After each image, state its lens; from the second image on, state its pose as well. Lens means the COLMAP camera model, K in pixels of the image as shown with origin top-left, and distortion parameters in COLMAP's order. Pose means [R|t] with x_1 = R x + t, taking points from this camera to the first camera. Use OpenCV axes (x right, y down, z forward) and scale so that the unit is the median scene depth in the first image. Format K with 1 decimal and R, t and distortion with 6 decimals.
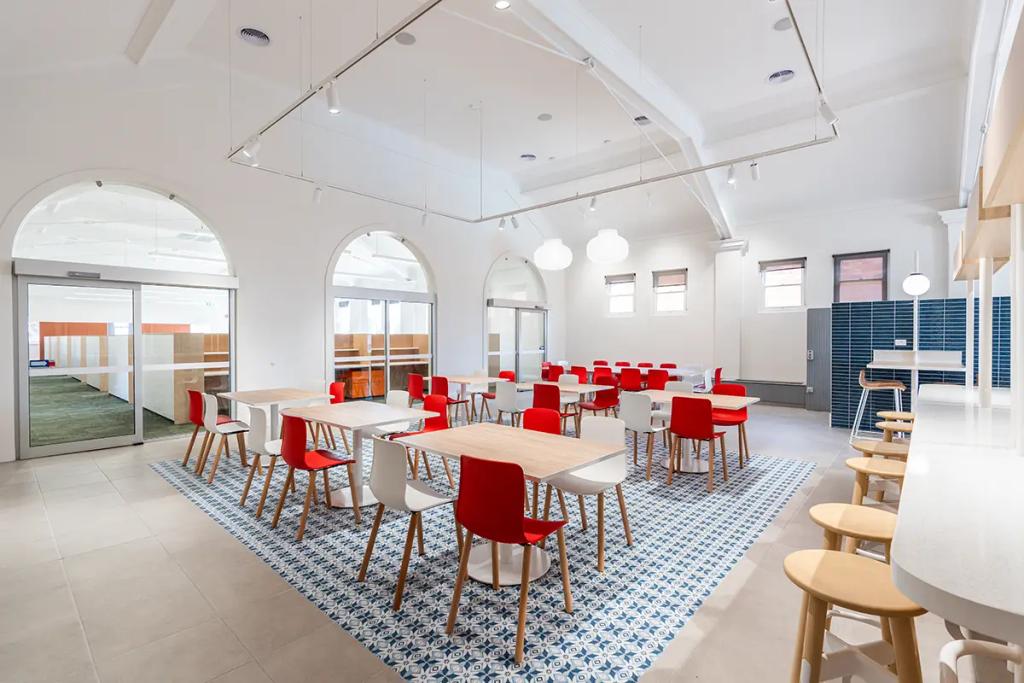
lens RADIAL K [[464.7, 0, 523.4], [0, 464.7, 333.1], [0, 0, 1]] dist [-0.008018, 0.000764]
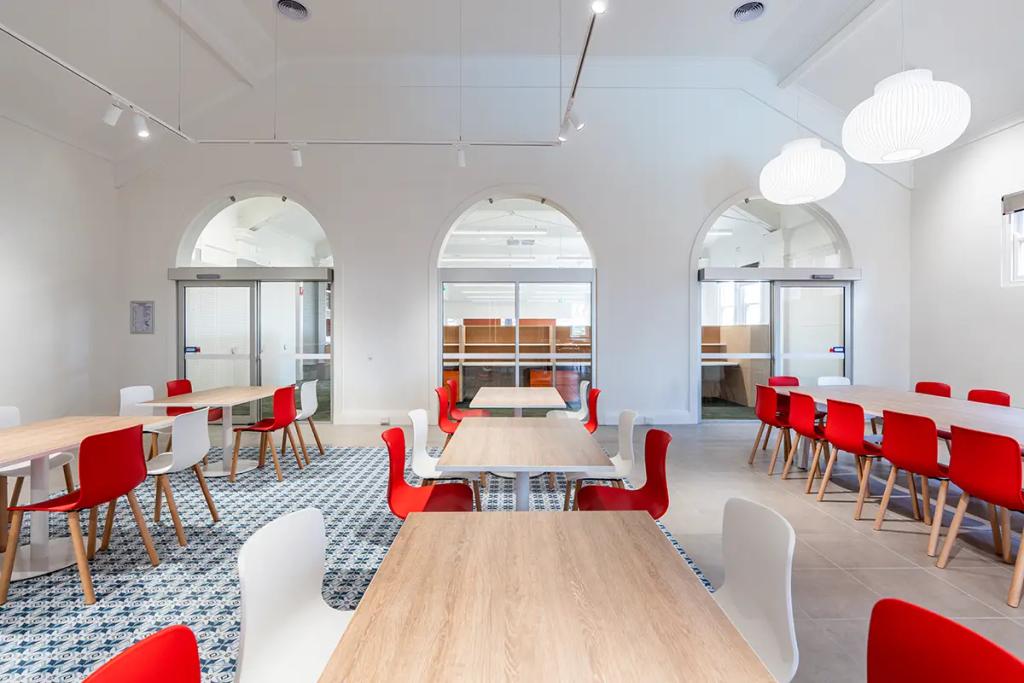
lens RADIAL K [[516.9, 0, 511.5], [0, 516.9, 334.7], [0, 0, 1]] dist [0.002180, 0.000056]
pose [[0.658607, 0.010005, -0.752421, 0.355414], [0.004328, 0.999845, 0.017084, 0.002623], [0.752475, -0.014508, 0.658461, 0.417698]]
